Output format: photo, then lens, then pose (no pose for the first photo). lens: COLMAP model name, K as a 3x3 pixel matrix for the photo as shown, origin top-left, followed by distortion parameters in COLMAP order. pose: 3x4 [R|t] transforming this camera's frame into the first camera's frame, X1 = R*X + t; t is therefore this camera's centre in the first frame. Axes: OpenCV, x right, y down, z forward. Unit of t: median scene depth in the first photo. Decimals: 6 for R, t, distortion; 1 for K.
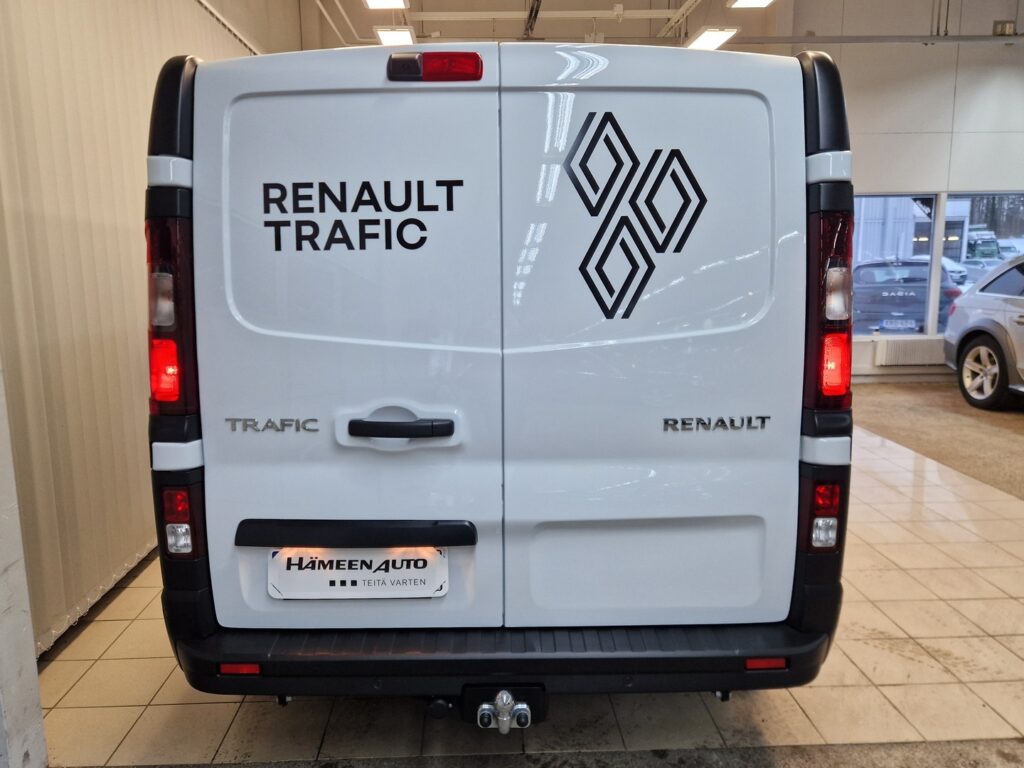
lens RADIAL K [[776.8, 0, 508.4], [0, 776.8, 383.2], [0, 0, 1]] dist [0.019818, 0.002421]
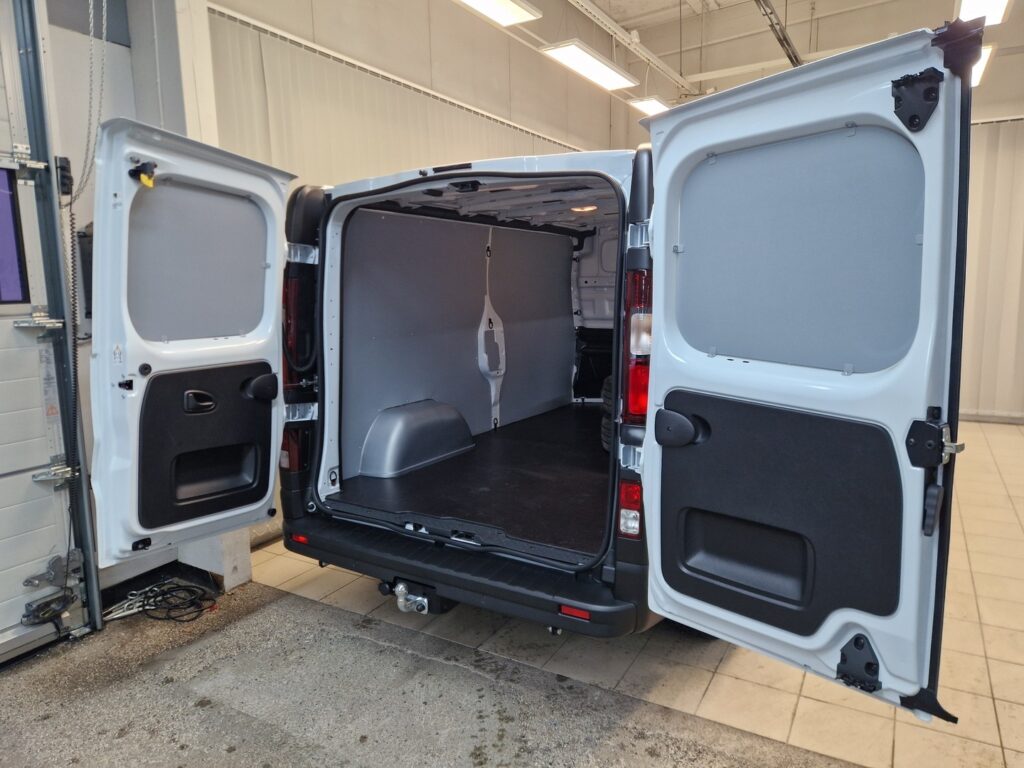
lens RADIAL K [[692.8, 0, 506.1], [0, 692.8, 383.1], [0, 0, 1]] dist [0.060999, -0.038159]
pose [[0.840821, 0.071754, -0.536536, 0.707848], [-0.076784, 0.996963, 0.013000, -0.026444], [0.535840, 0.030267, 0.843777, -0.053314]]
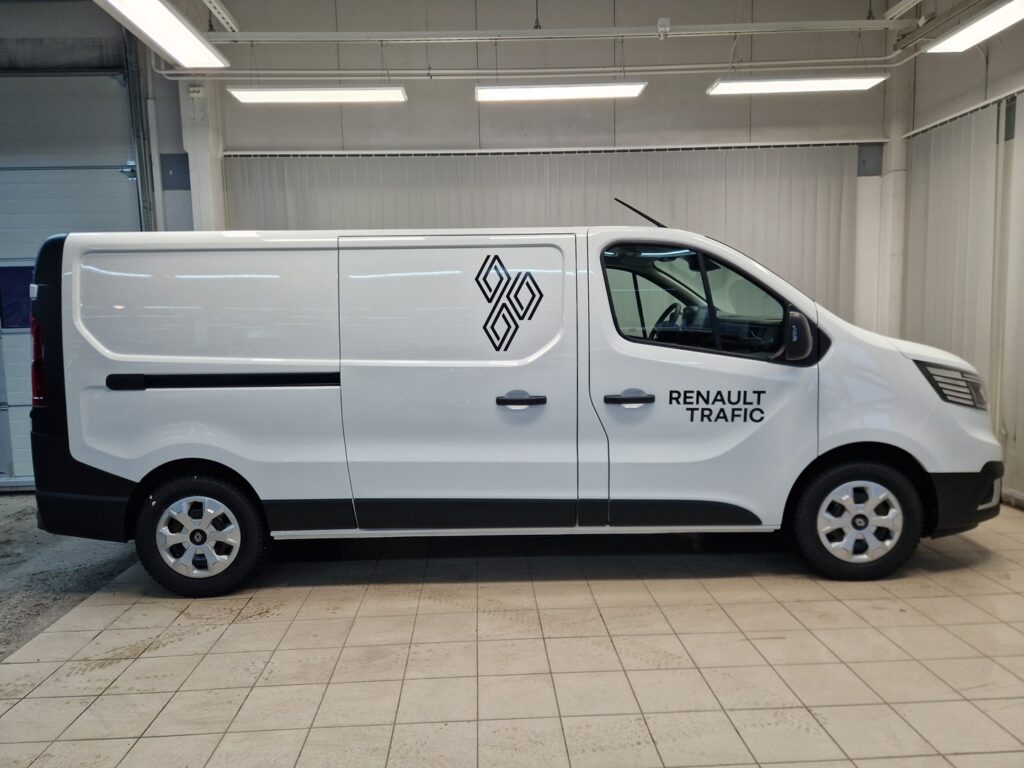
lens RADIAL K [[692.8, 0, 506.1], [0, 692.8, 383.1], [0, 0, 1]] dist [0.060999, -0.038159]
pose [[-0.012422, 0.111439, -0.993694, 1.944001], [-0.154628, 0.981602, 0.112016, -0.365128], [0.987895, 0.155045, 0.005038, 1.893303]]
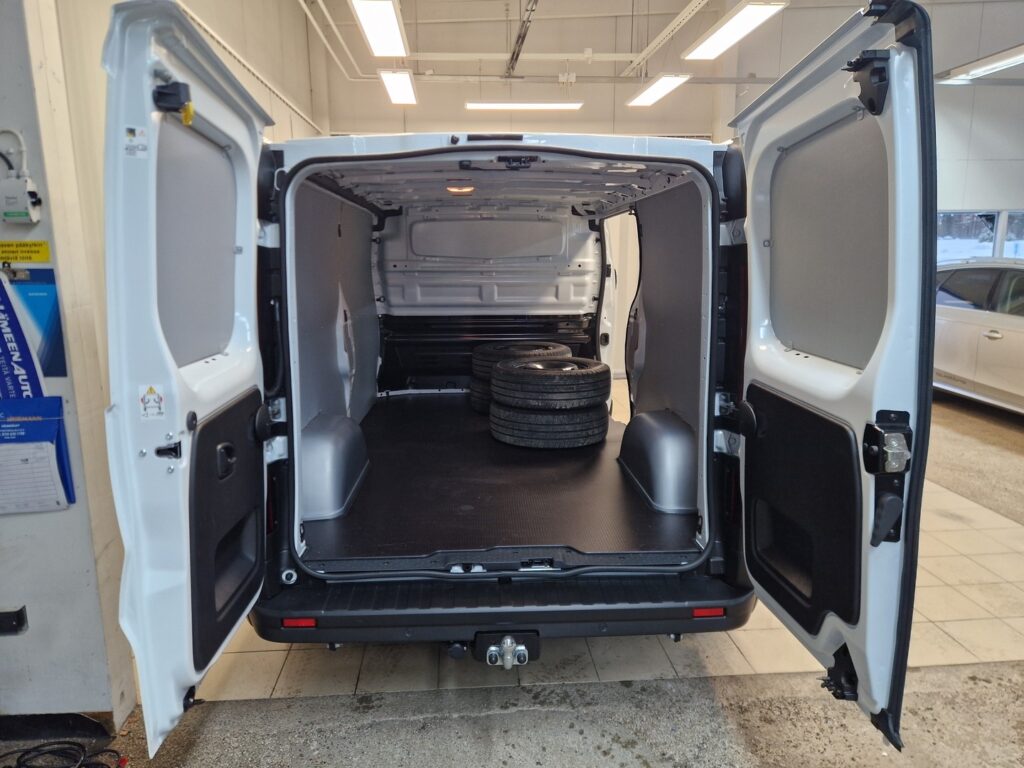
lens RADIAL K [[691.2, 0, 511.9], [0, 691.2, 385.0], [0, 0, 1]] dist [0.034977, -0.004812]
pose [[0.999328, -0.003076, 0.036519, -0.032227], [0.002129, 0.999661, 0.025939, -0.041287], [-0.036587, -0.025844, 0.998996, -0.112585]]
